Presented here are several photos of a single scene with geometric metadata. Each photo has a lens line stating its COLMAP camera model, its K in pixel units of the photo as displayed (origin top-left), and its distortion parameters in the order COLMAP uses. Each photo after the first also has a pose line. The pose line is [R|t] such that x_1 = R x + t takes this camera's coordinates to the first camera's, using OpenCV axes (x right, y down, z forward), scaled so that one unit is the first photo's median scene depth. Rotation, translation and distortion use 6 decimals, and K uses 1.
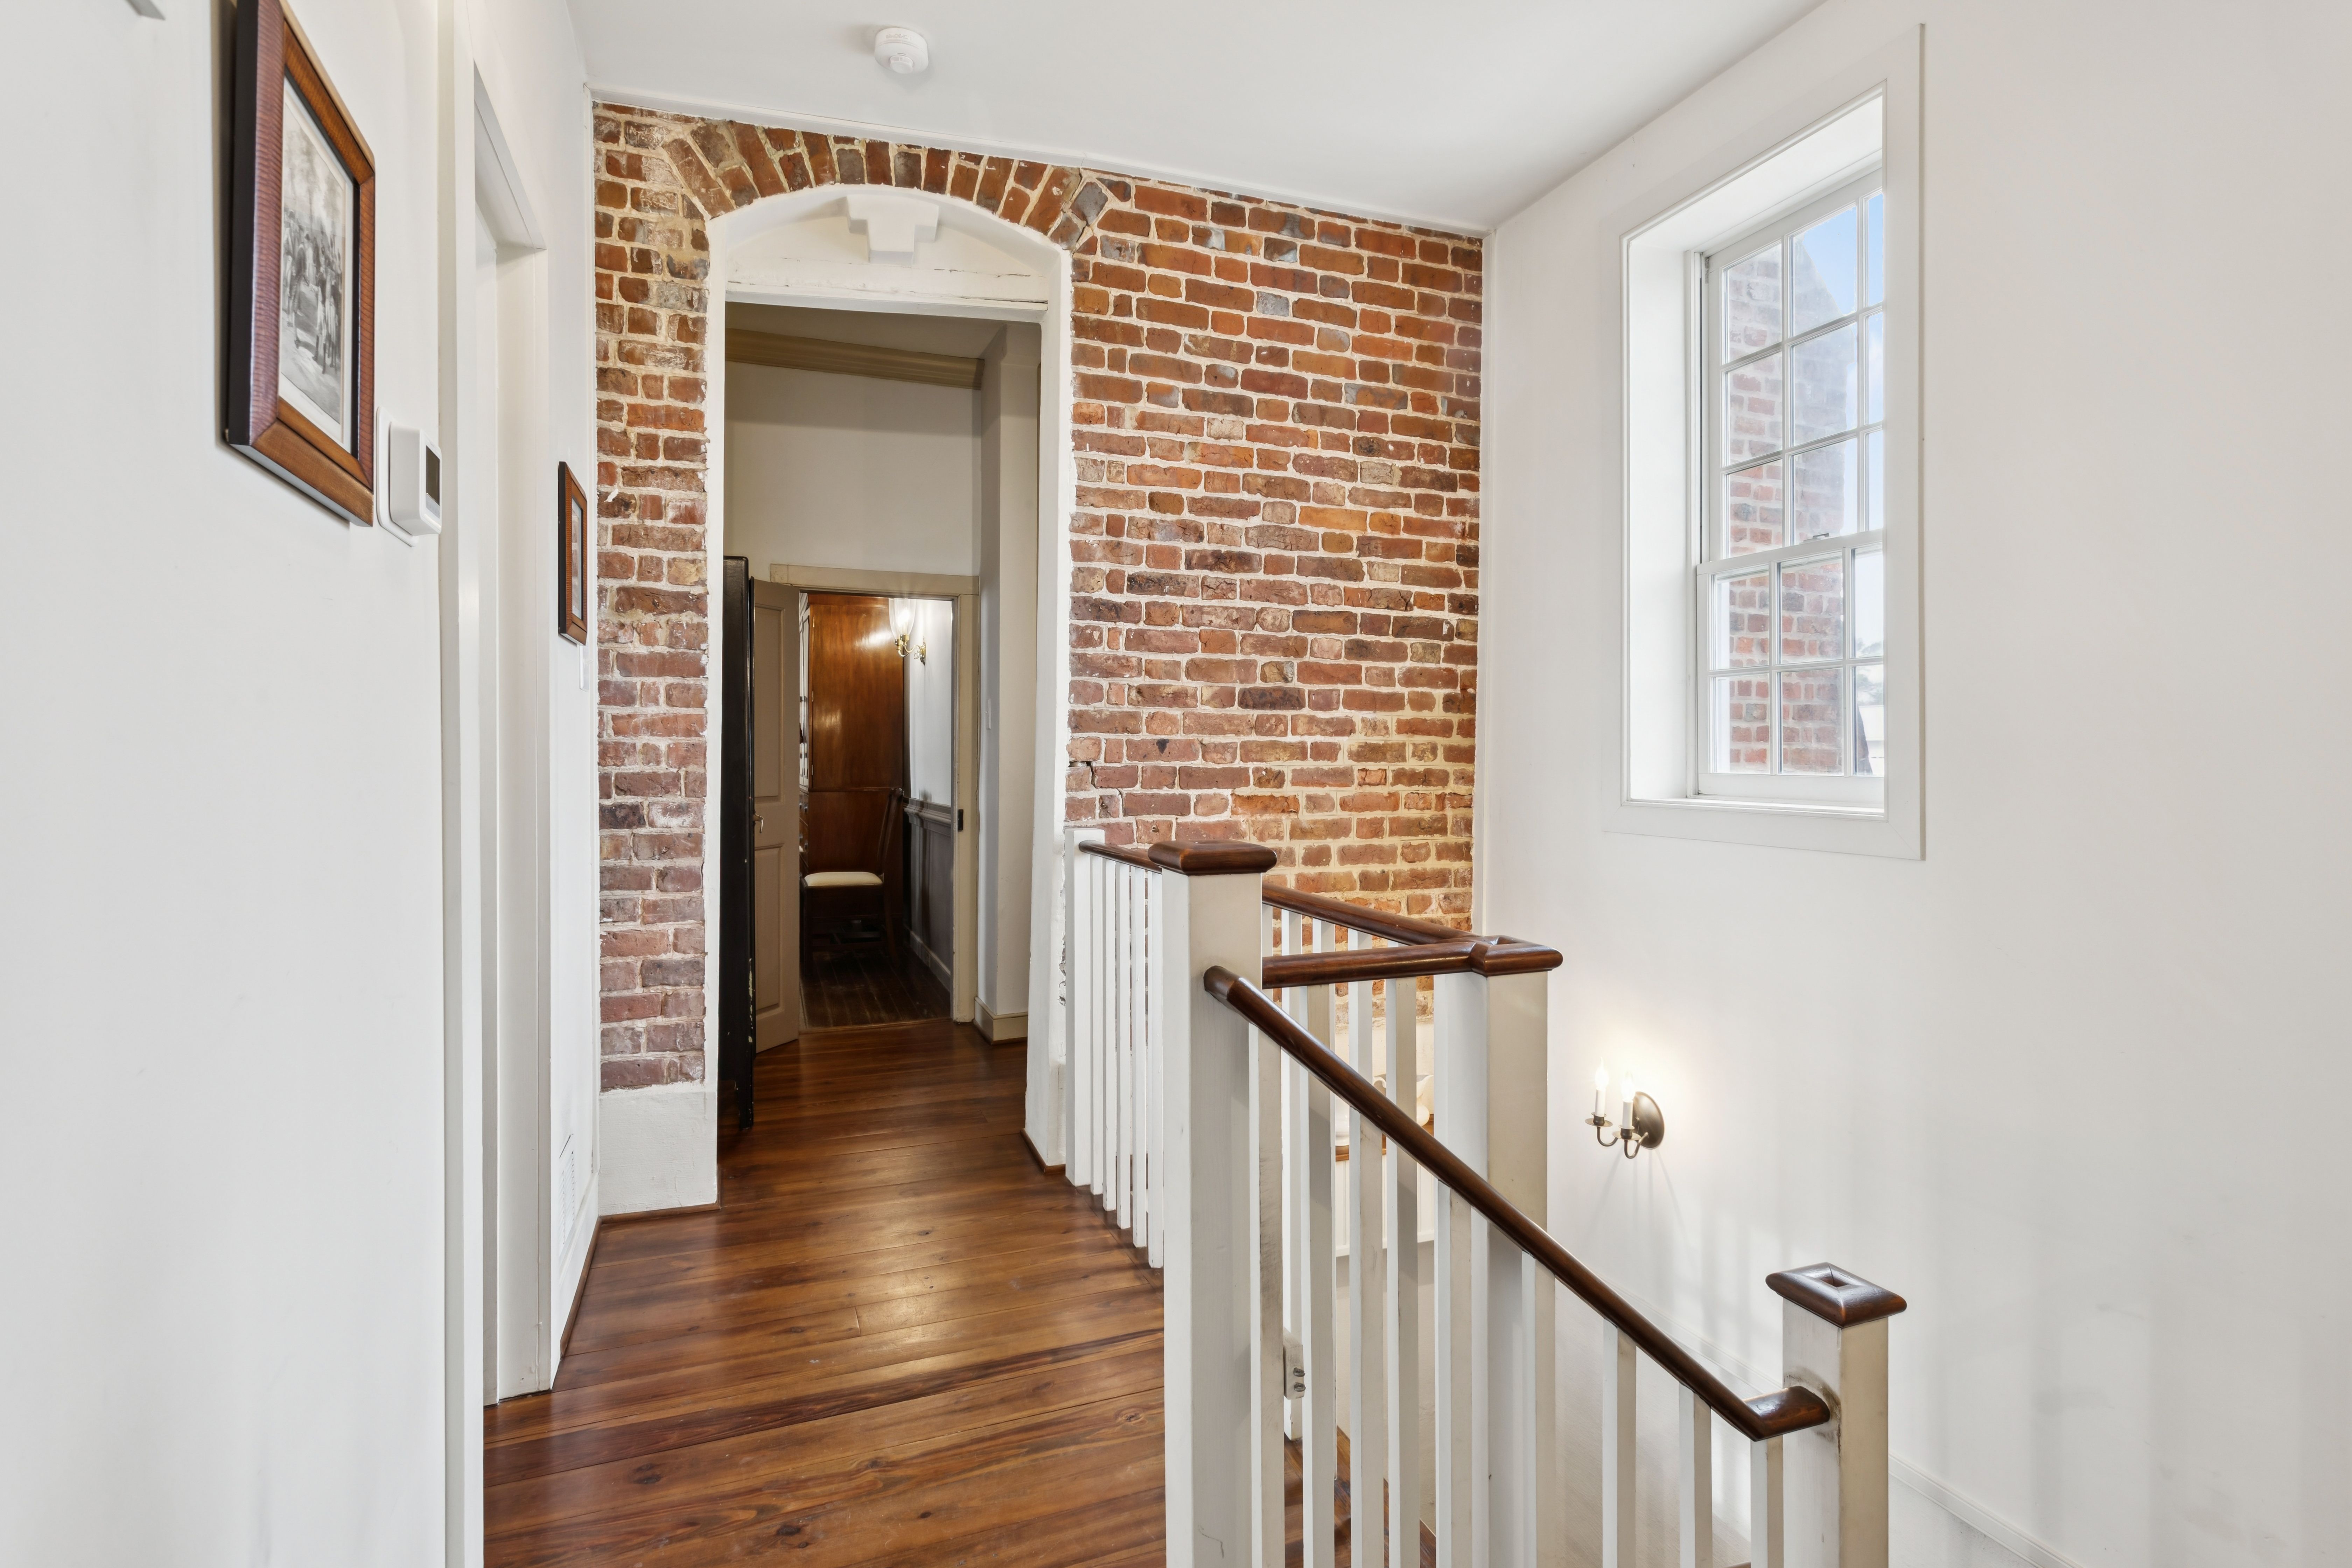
lens RADIAL K [[1153.2, 0, 1178.6], [0, 1153.2, 765.9], [0, 0, 1]] dist [0.014871, 0.000957]
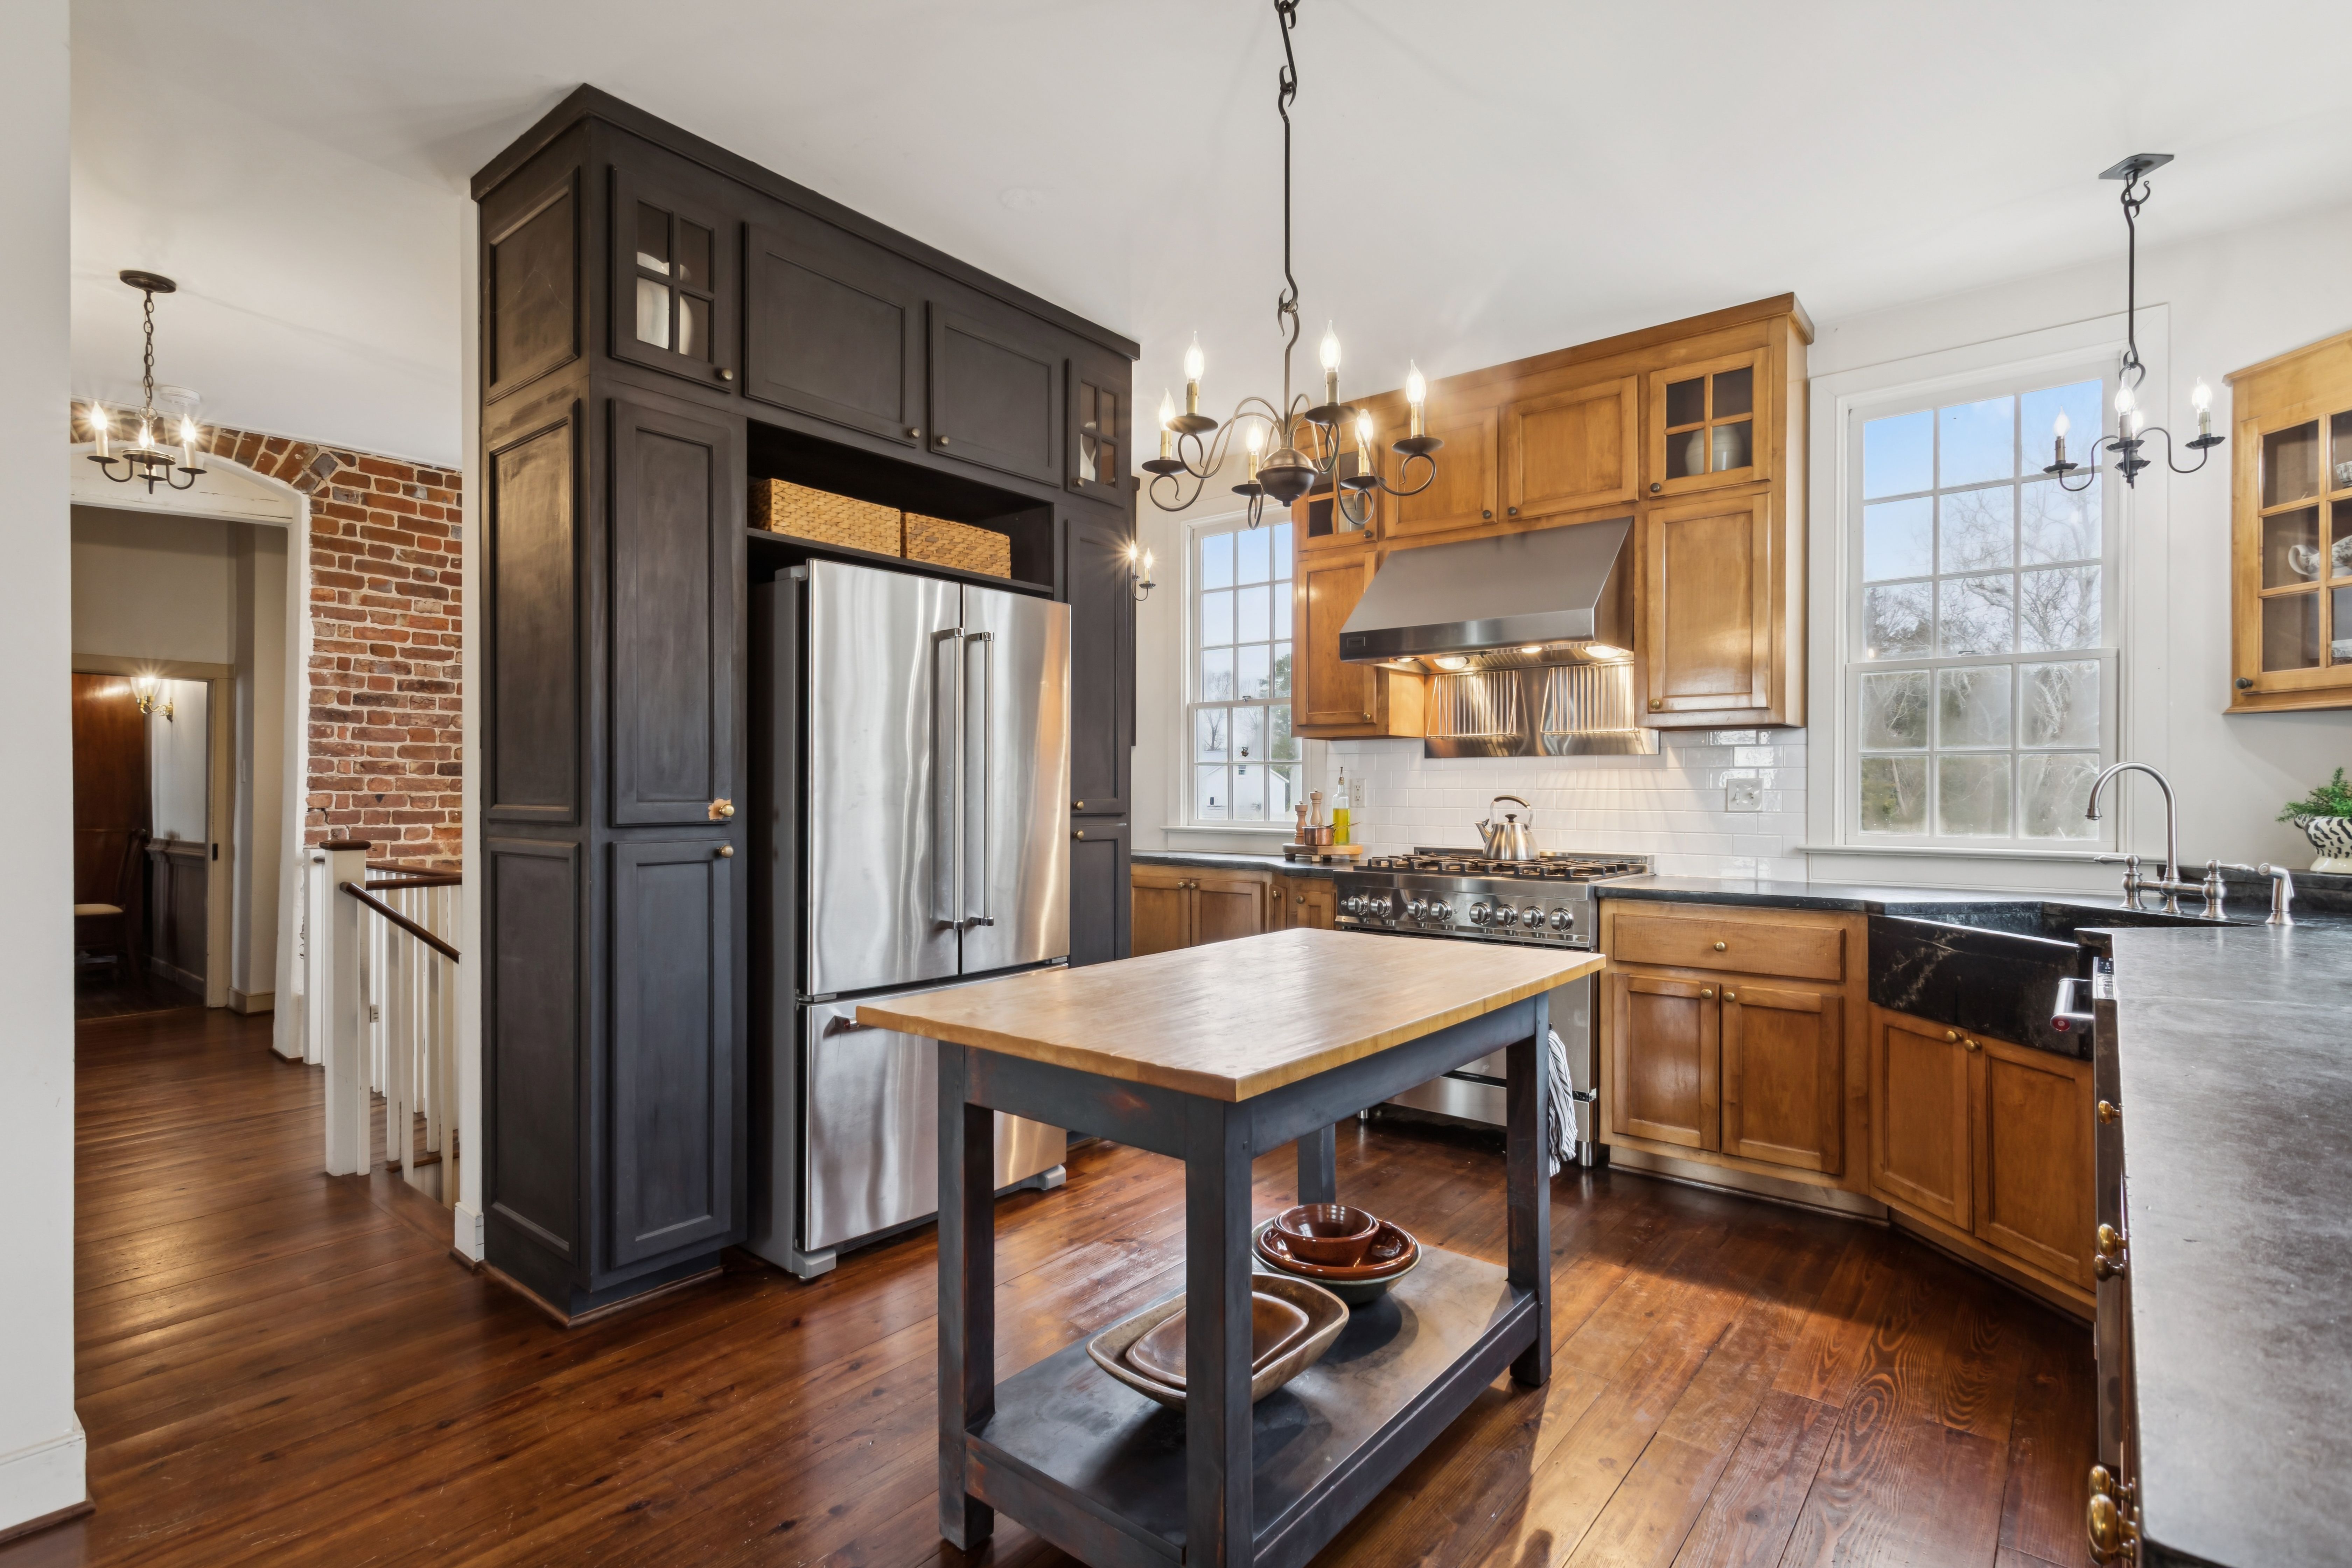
lens RADIAL K [[1153.2, 0, 1171.1], [0, 1153.2, 792.3], [0, 0, 1]] dist [0.014871, 0.000957]
pose [[0.872310, 0.001609, 0.488951, 0.160774], [0.002841, 0.999961, -0.008358, -0.008746], [-0.488945, 0.008680, 0.872271, -0.997497]]
